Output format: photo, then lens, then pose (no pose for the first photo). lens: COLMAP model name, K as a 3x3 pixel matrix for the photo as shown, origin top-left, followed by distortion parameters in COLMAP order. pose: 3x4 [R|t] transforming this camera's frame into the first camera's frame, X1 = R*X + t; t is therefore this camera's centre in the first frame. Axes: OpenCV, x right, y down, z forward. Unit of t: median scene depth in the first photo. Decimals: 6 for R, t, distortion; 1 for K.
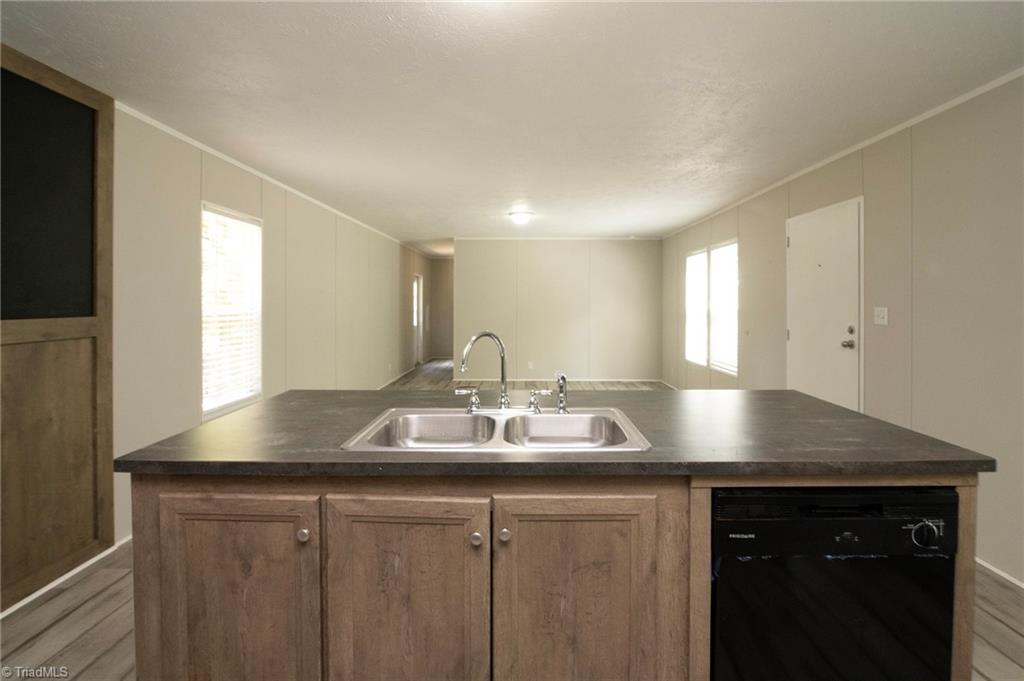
lens RADIAL K [[474.5, 0, 530.7], [0, 474.5, 306.3], [0, 0, 1]] dist [-0.014698, 0.000152]
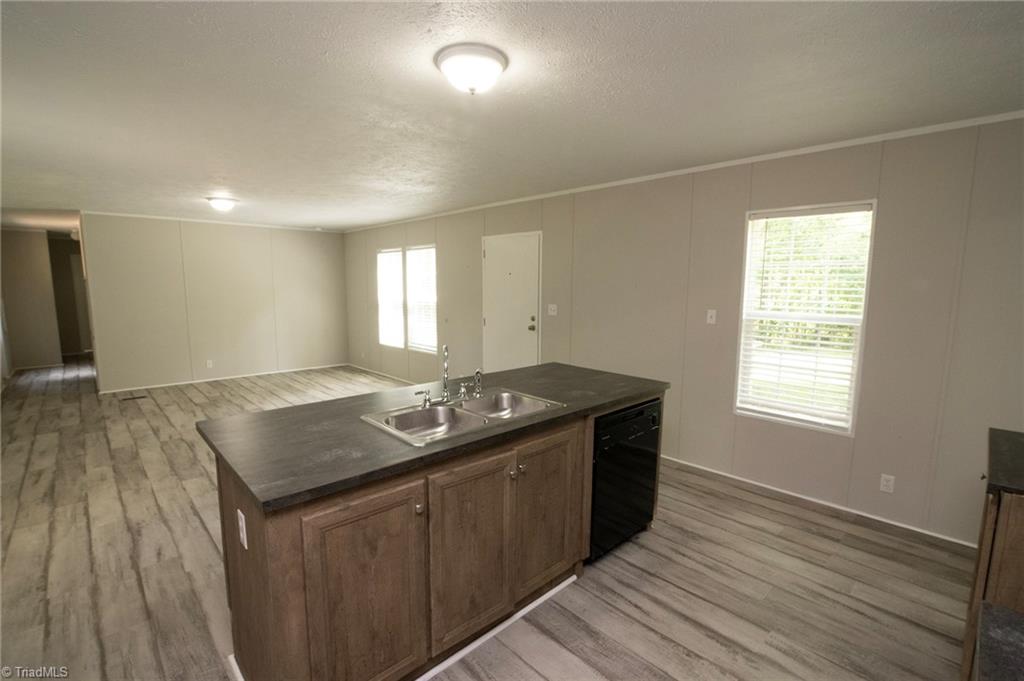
lens RADIAL K [[457.8, 0, 506.0], [0, 457.8, 345.8], [0, 0, 1]] dist [-0.016257, -0.000117]
pose [[0.731190, -0.088581, 0.676398, -0.439312], [-0.000562, 0.991455, 0.130448, -0.060931], [-0.682173, -0.095762, 0.724892, -0.036256]]
